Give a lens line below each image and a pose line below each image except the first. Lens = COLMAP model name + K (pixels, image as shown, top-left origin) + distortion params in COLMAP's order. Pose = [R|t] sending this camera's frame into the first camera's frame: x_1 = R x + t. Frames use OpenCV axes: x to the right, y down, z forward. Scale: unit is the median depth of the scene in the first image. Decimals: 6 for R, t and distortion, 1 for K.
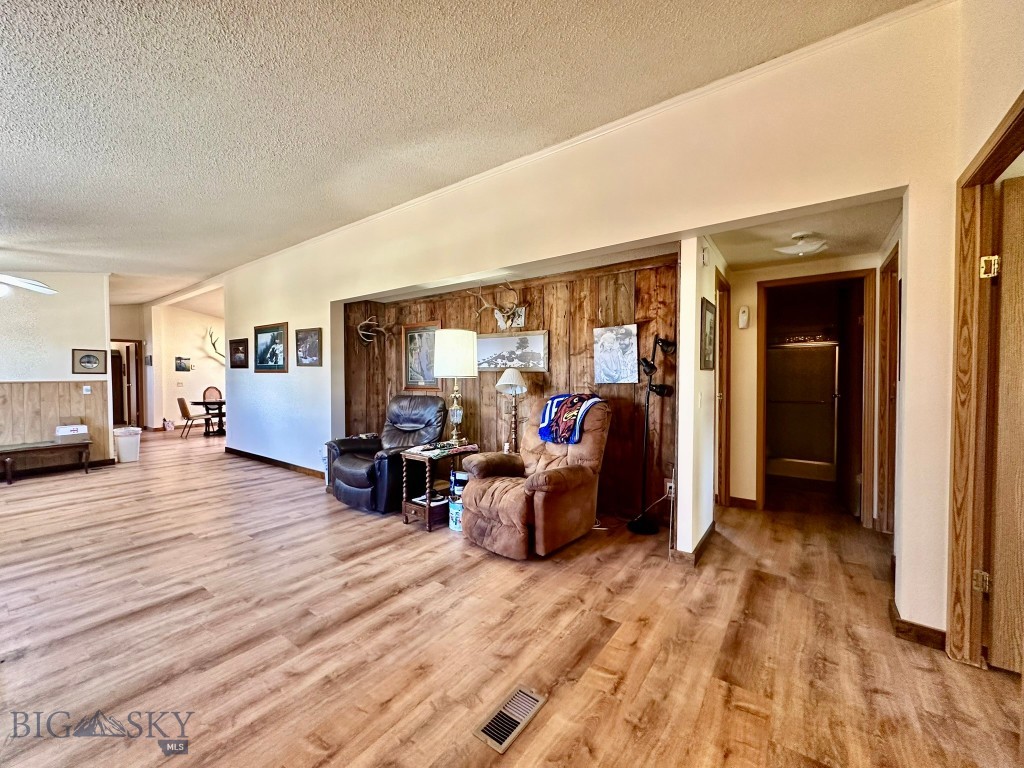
lens RADIAL K [[404.2, 0, 511.9], [0, 404.2, 385.2], [0, 0, 1]] dist [-0.002483, 0.000006]
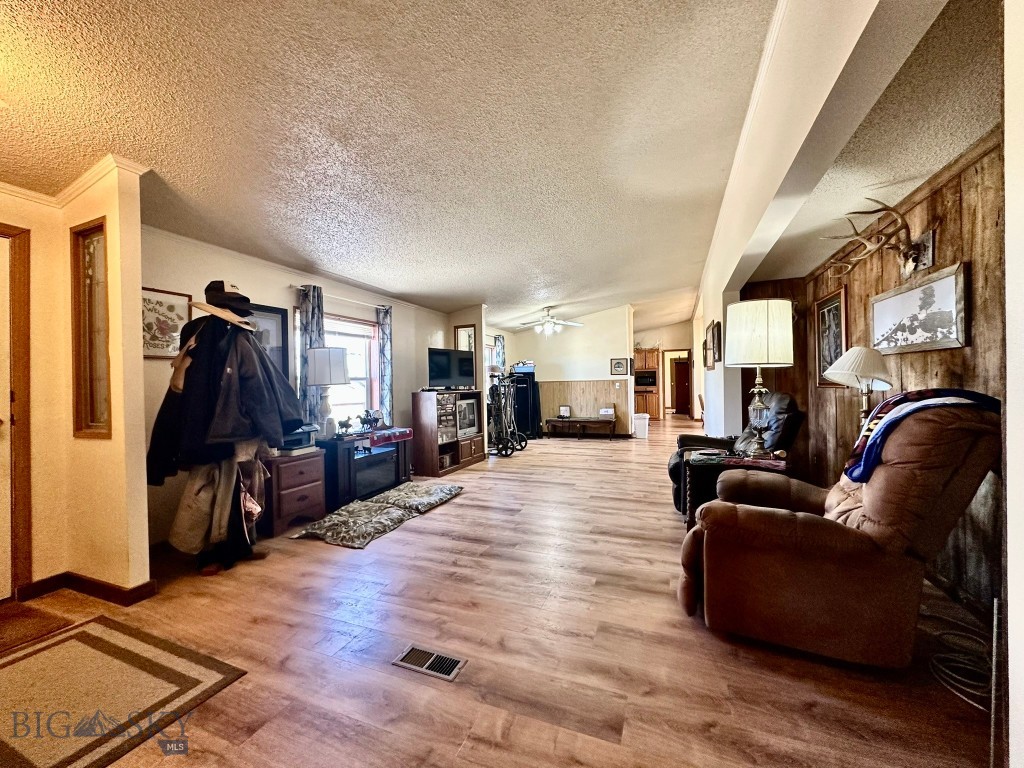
lens RADIAL K [[404.2, 0, 511.9], [0, 404.2, 385.2], [0, 0, 1]] dist [-0.002483, 0.000006]
pose [[0.256826, 0.002181, -0.966455, 0.562237], [-0.005986, 0.999982, 0.000666, 0.022114], [0.966439, 0.005614, 0.256835, 0.455156]]
